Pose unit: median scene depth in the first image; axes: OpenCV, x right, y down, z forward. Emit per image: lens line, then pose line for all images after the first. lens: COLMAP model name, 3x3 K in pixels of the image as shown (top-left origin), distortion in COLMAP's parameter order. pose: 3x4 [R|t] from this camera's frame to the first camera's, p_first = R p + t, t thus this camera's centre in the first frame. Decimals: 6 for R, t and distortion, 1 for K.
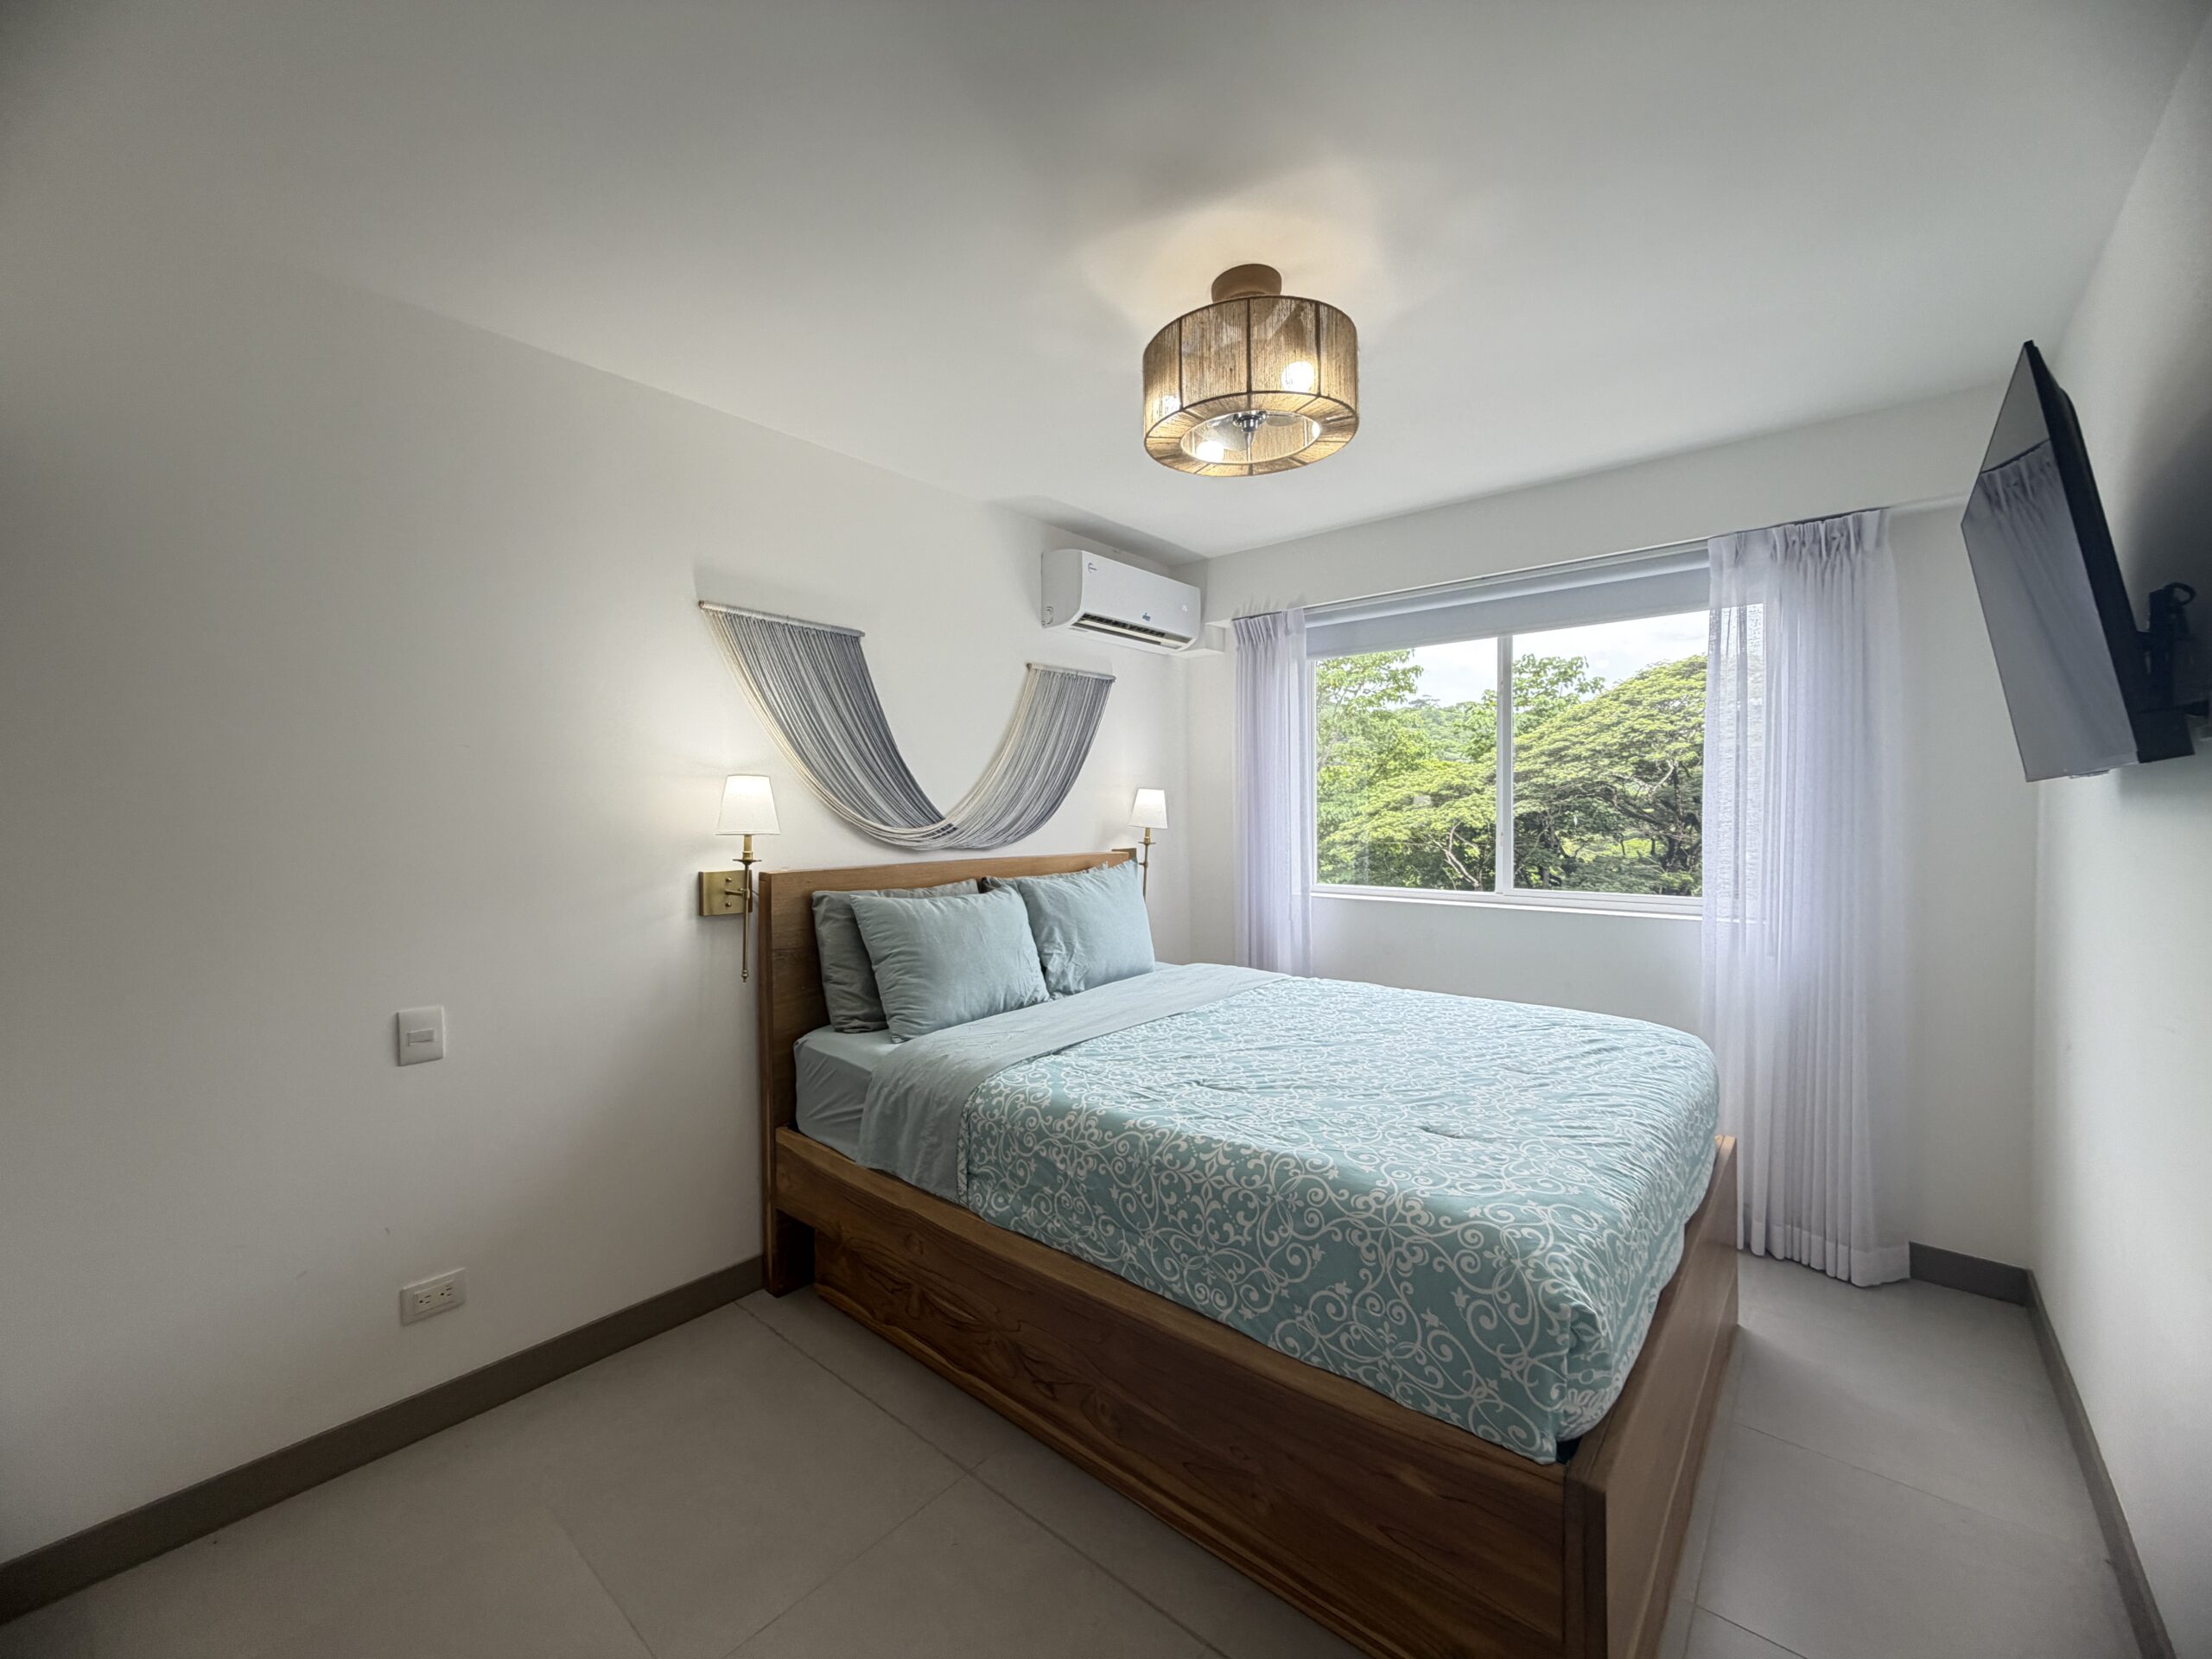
lens RADIAL K [[882.1, 0, 1101.0], [0, 882.1, 830.7], [0, 0, 1]] dist [0.000397, -0.000033]
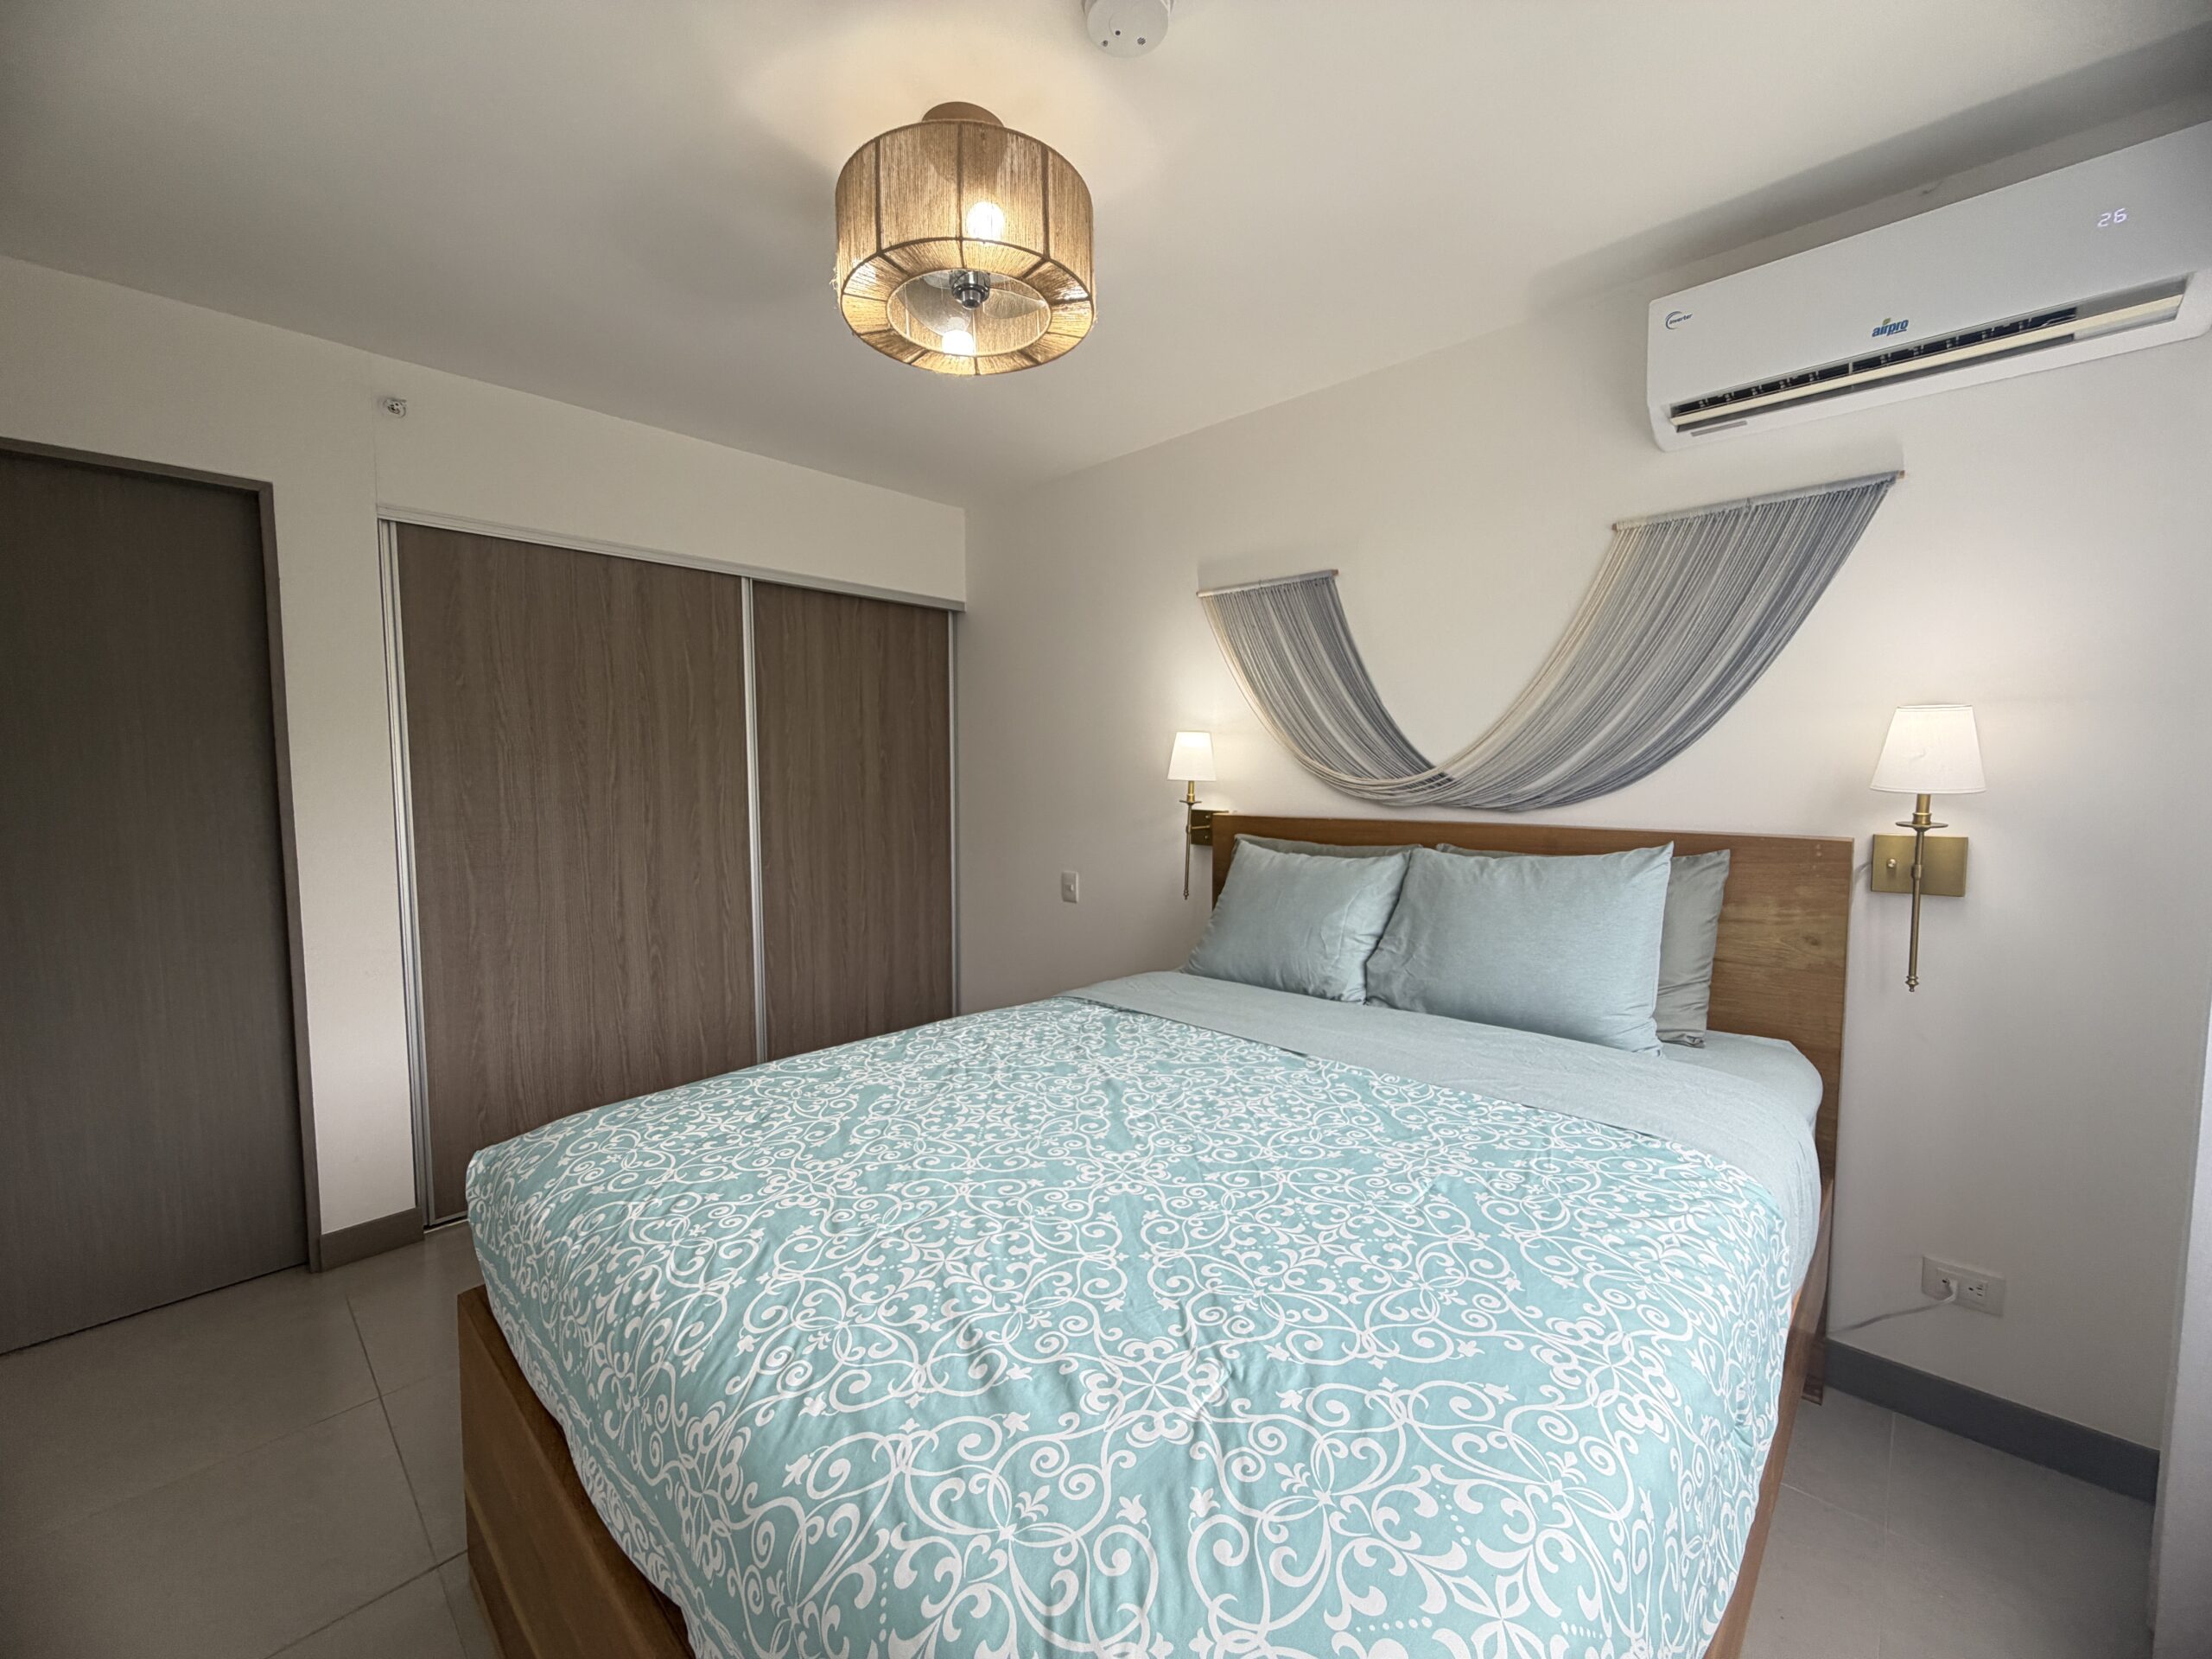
lens RADIAL K [[882.1, 0, 1101.0], [0, 882.1, 830.7], [0, 0, 1]] dist [0.000397, -0.000033]
pose [[-0.056166, 0.078473, -0.995333, 0.793666], [-0.013316, 0.996759, 0.079337, -0.019715], [0.998333, 0.017710, -0.054939, 0.903157]]
